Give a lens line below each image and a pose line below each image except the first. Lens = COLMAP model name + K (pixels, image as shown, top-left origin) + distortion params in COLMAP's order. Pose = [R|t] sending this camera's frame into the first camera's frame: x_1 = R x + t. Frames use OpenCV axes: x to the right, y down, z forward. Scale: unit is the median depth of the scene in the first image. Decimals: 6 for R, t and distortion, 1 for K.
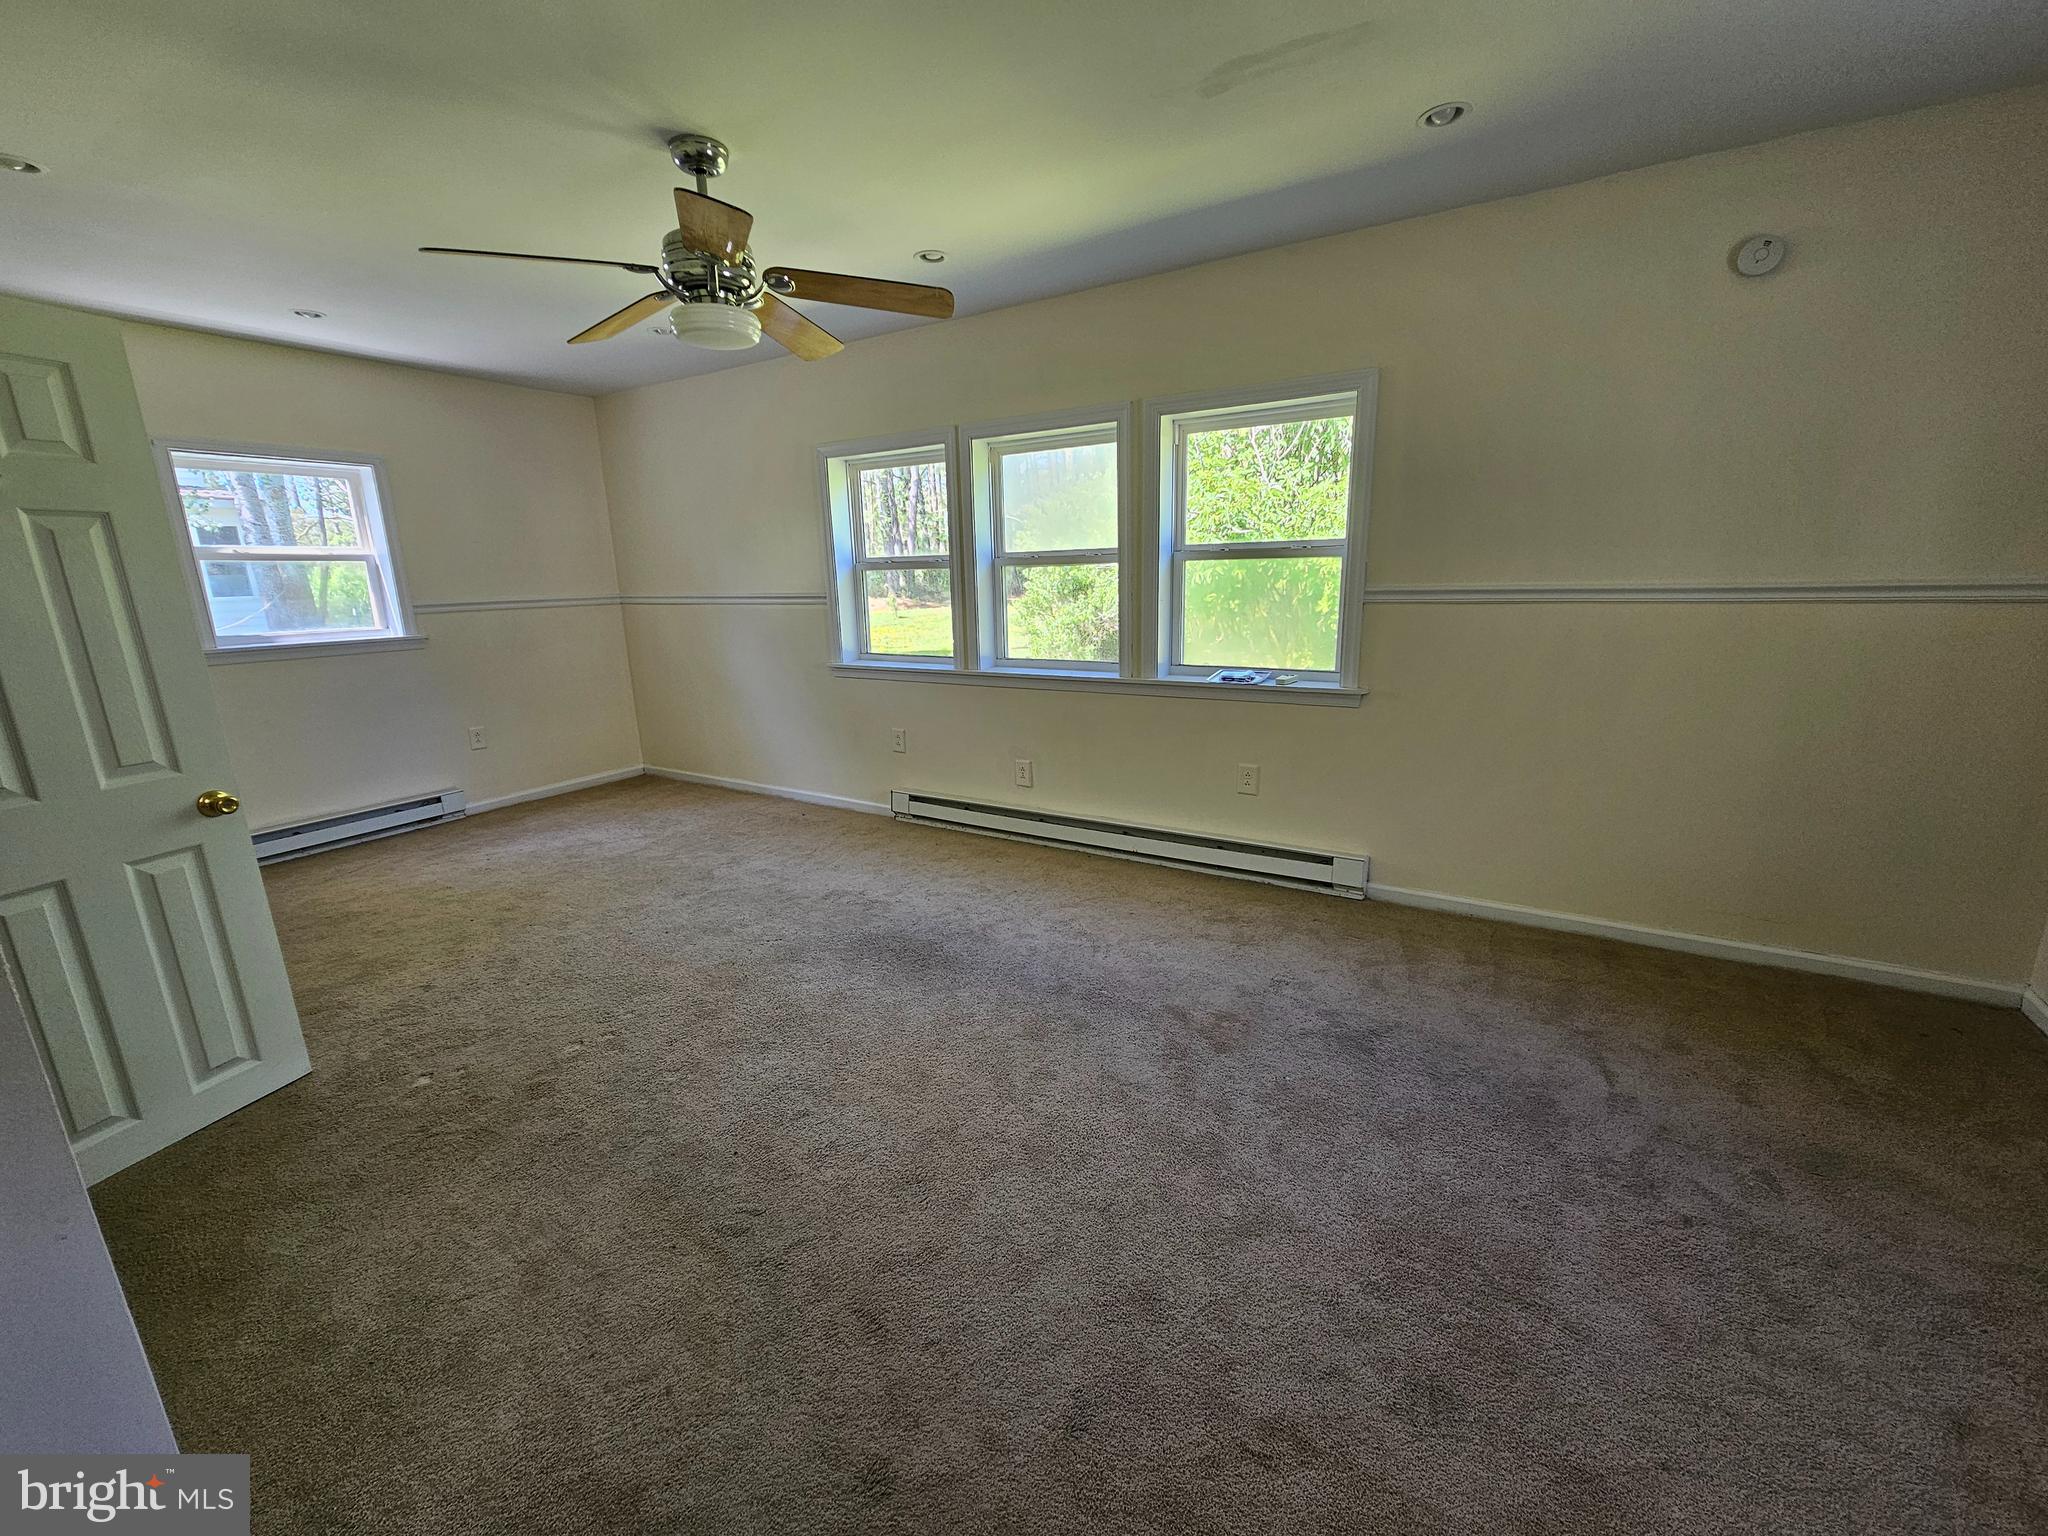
lens RADIAL K [[841.5, 0, 1021.9], [0, 841.5, 774.9], [0, 0, 1]] dist [-0.002807, 0.001317]
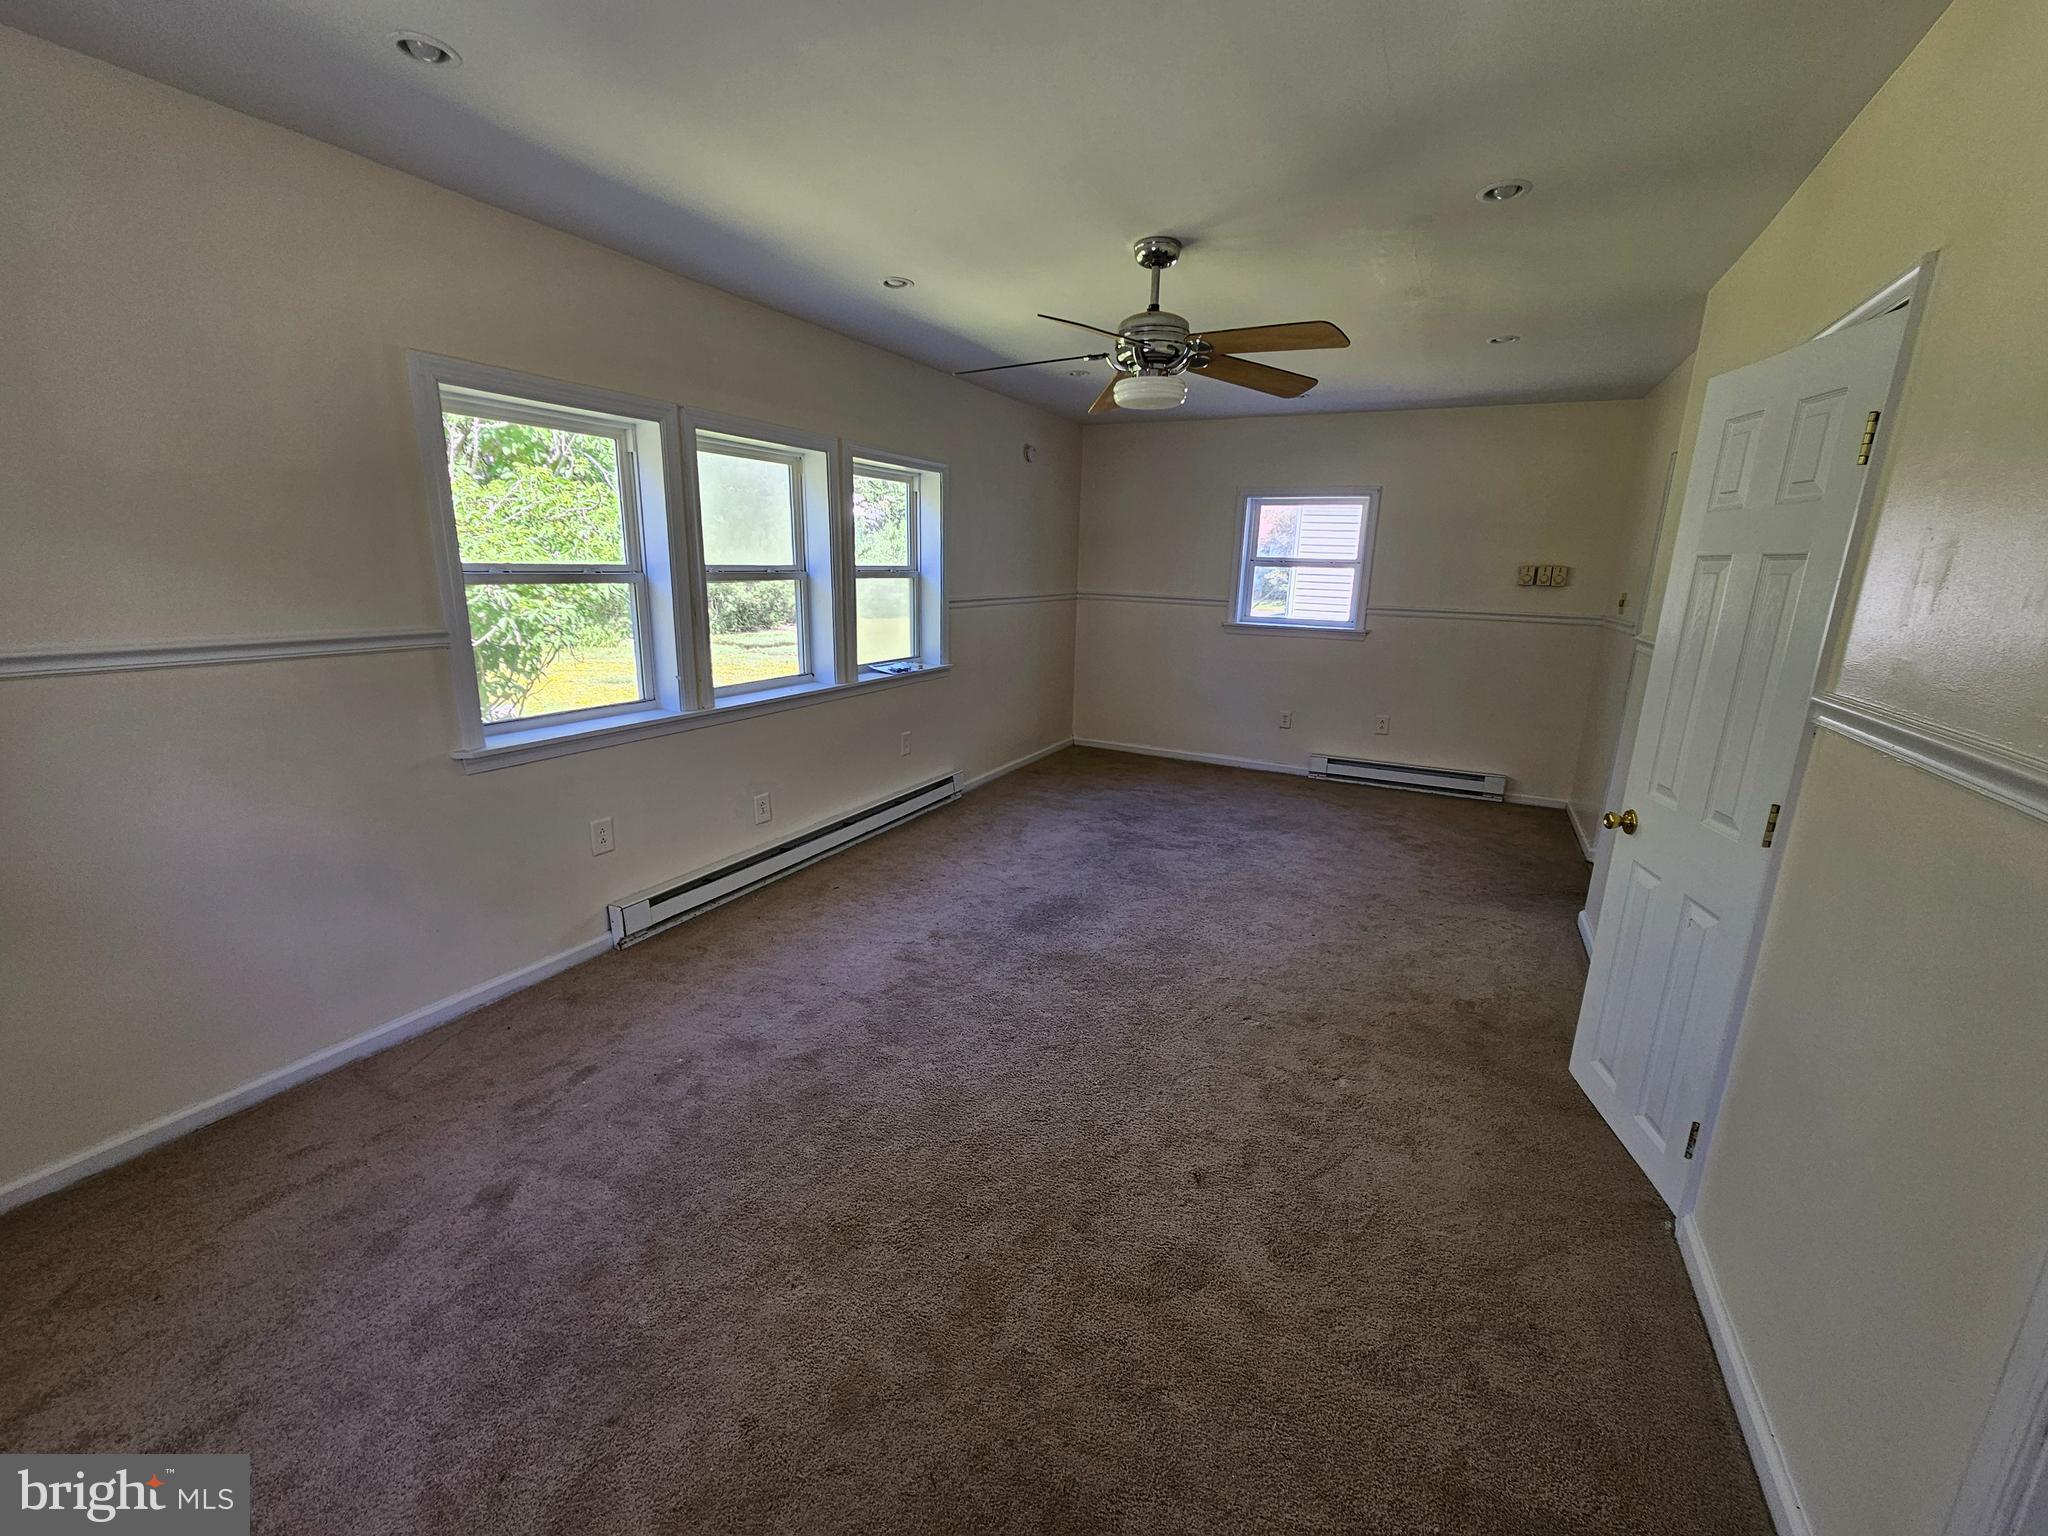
lens RADIAL K [[841.5, 0, 1029.1], [0, 841.5, 779.6], [0, 0, 1]] dist [-0.002807, 0.001317]
pose [[-0.088867, -0.226229, 0.970012, -1.273041], [0.224226, 0.944324, 0.240780, -0.263666], [-0.970477, 0.238899, -0.033193, 1.046956]]
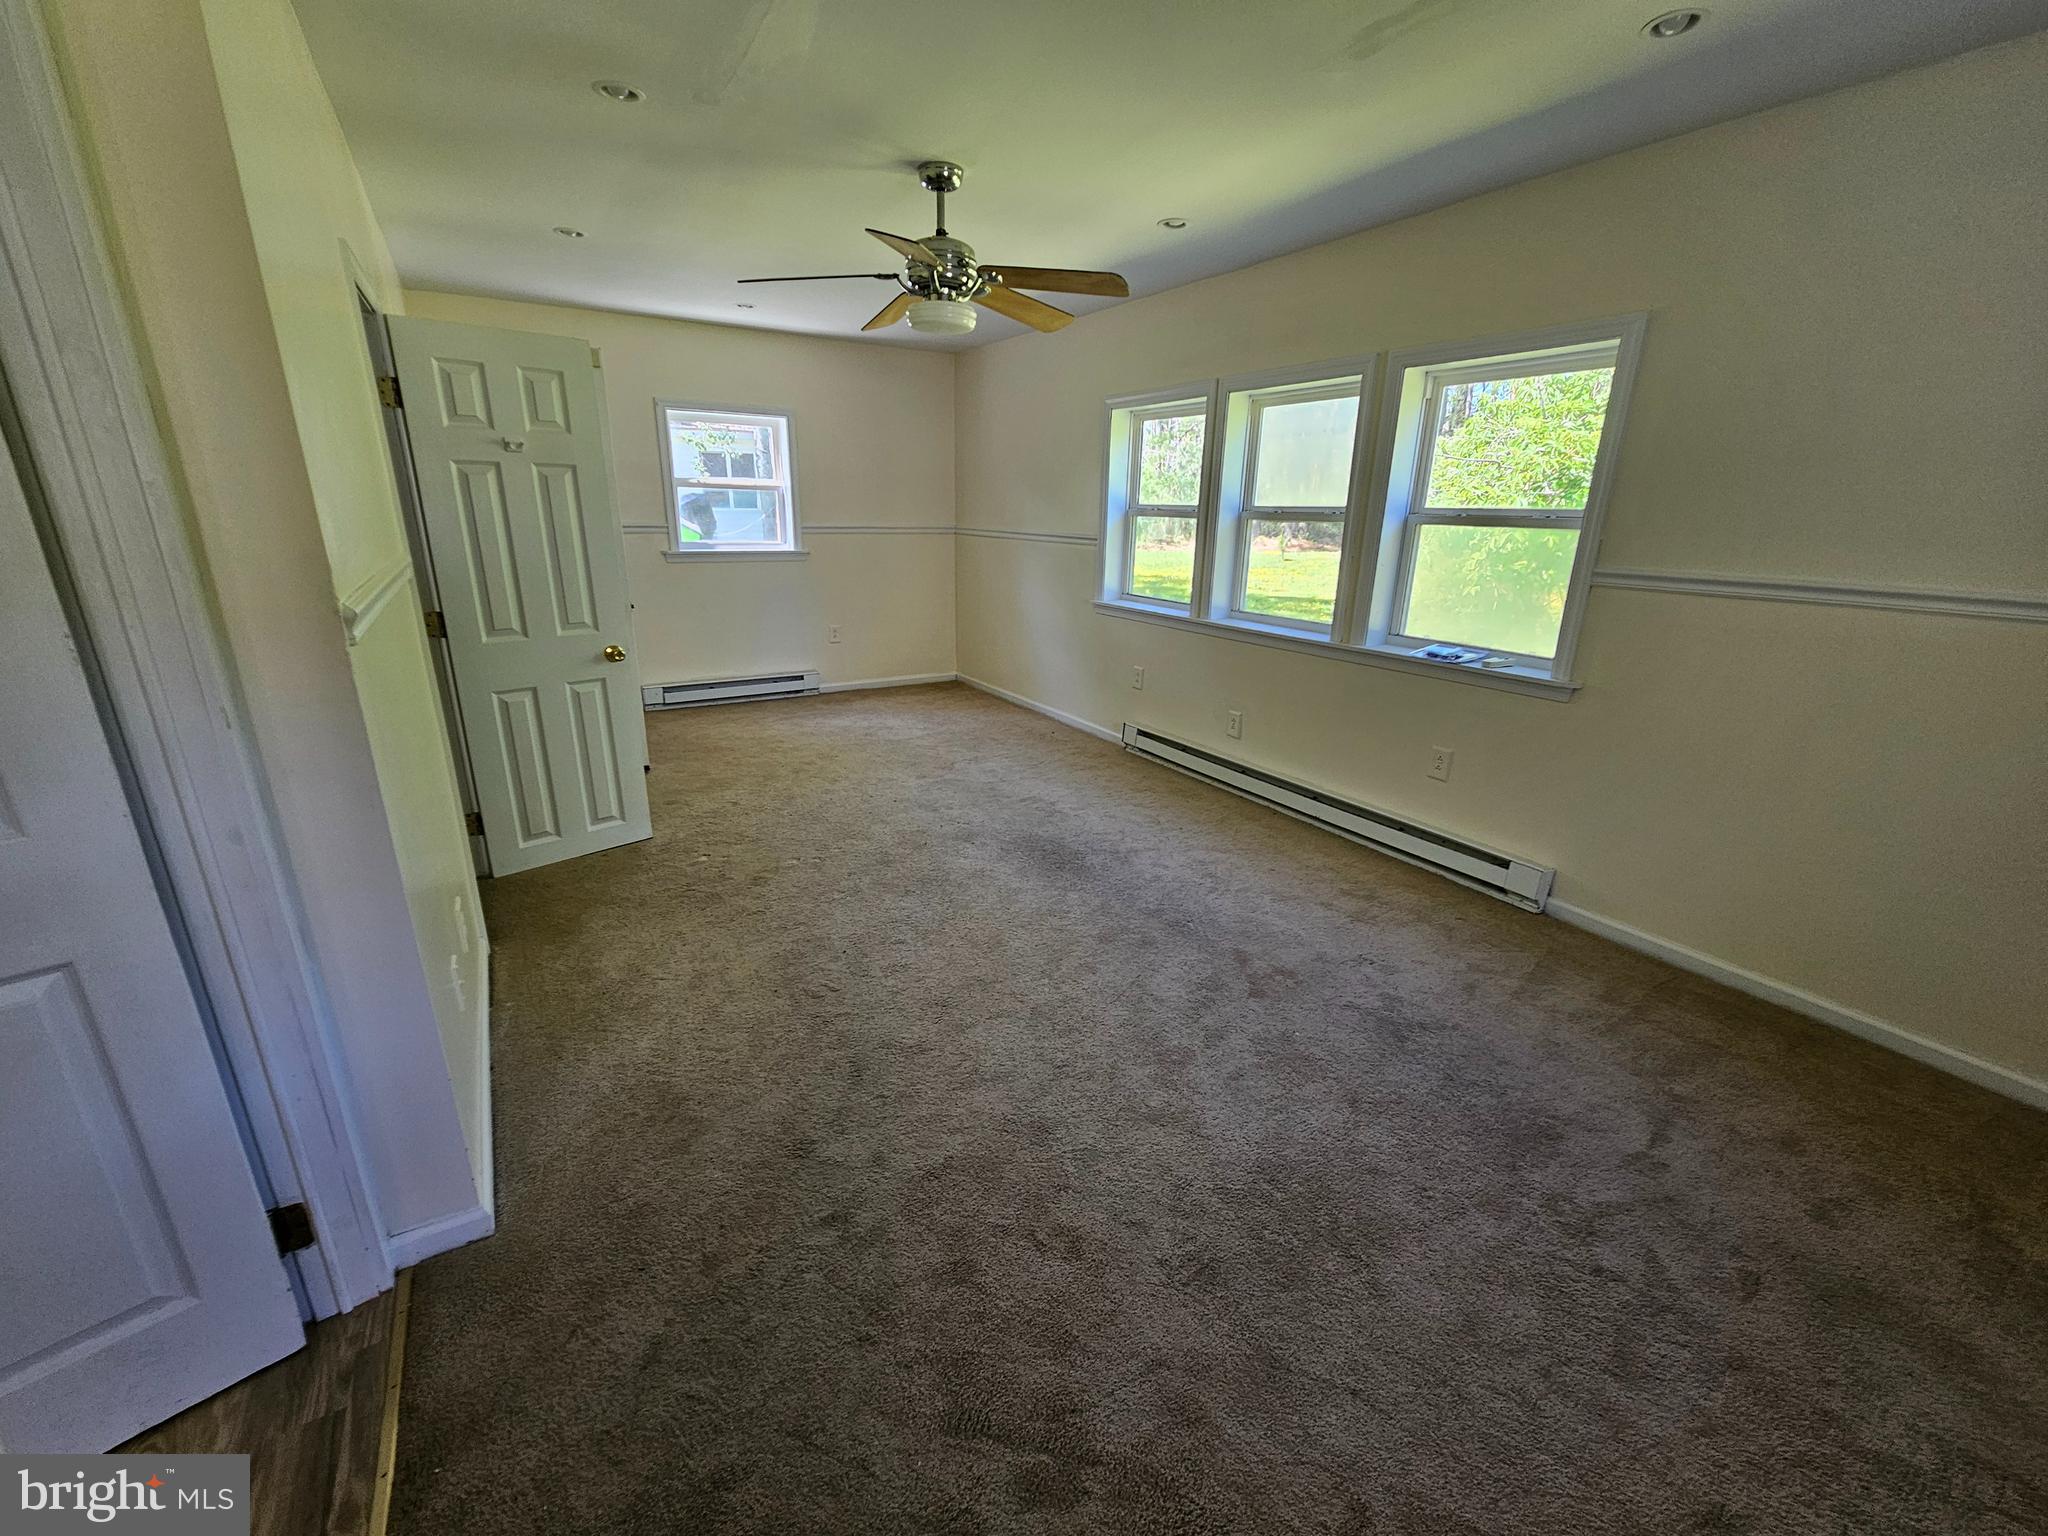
lens RADIAL K [[841.5, 0, 1013.5], [0, 841.5, 778.6], [0, 0, 1]] dist [-0.002807, 0.001317]
pose [[0.888183, 0.179914, -0.422804, 0.296340], [-0.147087, 0.983062, 0.109332, -0.013014], [0.435313, -0.034918, 0.899602, -0.071619]]
